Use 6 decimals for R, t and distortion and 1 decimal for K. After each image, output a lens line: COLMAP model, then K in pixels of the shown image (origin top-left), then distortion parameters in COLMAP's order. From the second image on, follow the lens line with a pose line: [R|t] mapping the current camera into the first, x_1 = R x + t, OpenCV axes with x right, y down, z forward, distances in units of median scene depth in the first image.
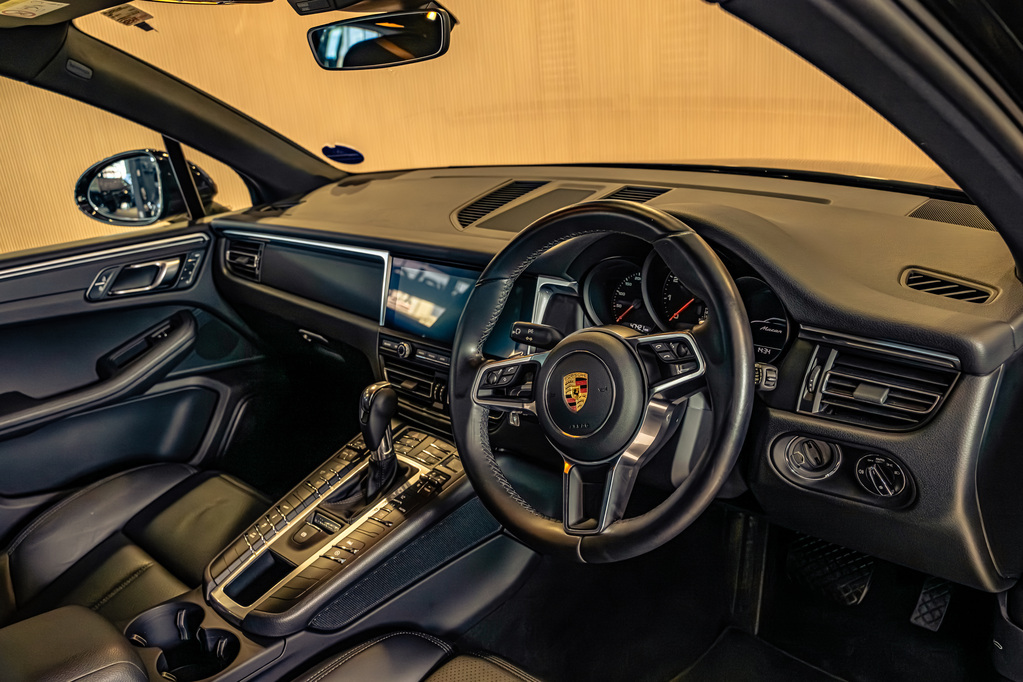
lens RADIAL K [[824.2, 0, 511.6], [0, 824.2, 343.9], [0, 0, 1]] dist [0.008163, -0.010144]
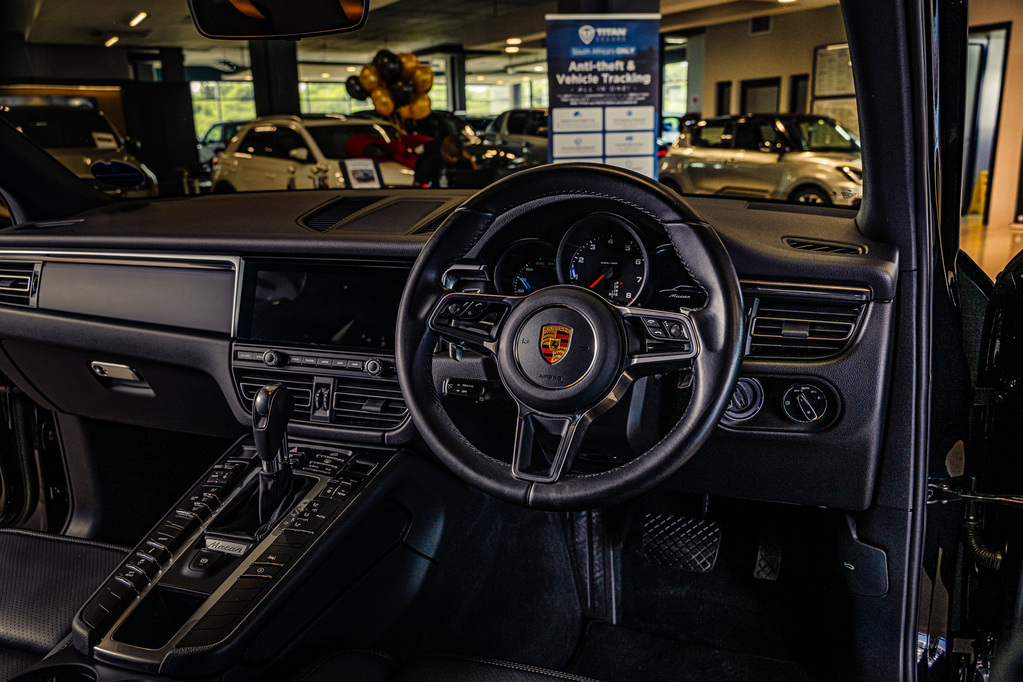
lens RADIAL K [[824.2, 0, 508.1], [0, 824.2, 337.9], [0, 0, 1]] dist [0.008163, -0.010144]
pose [[0.913934, -0.031108, 0.404670, -0.350326], [0.080790, 0.991049, -0.106275, 0.138839], [-0.397742, 0.129822, 0.908266, 0.090160]]
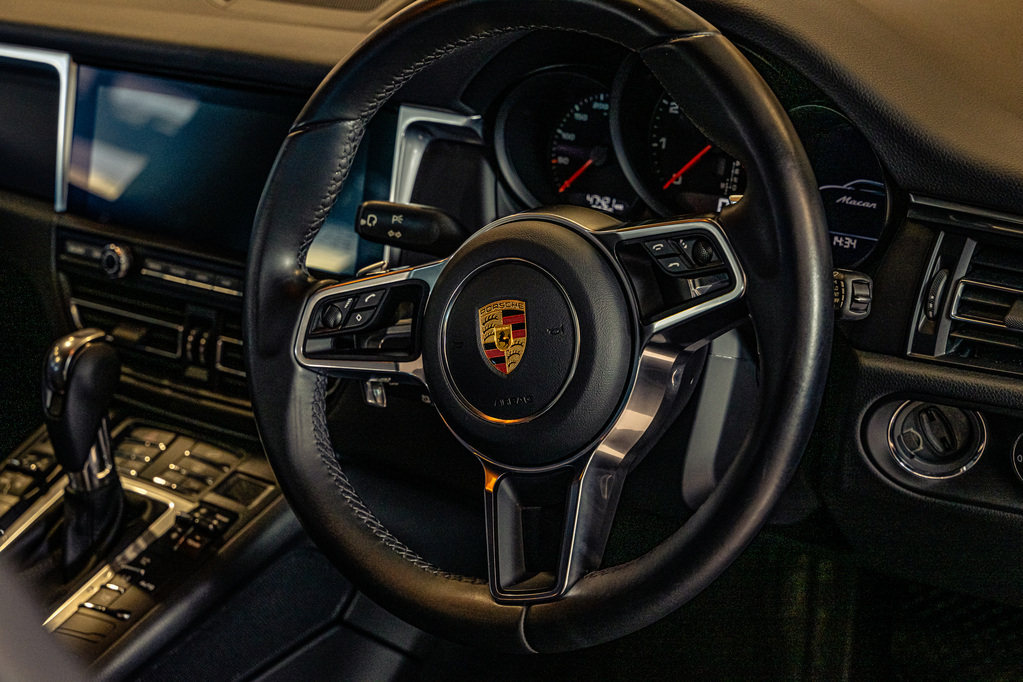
lens RADIAL K [[1941.5, 0, 513.2], [0, 1941.5, 341.4], [0, 0, 1]] dist [0.012698, 0.000000]
pose [[0.990012, -0.043996, 0.133942, -0.074285], [0.034849, 0.996946, 0.069893, -0.022965], [-0.136608, -0.064527, 0.988521, -0.206842]]
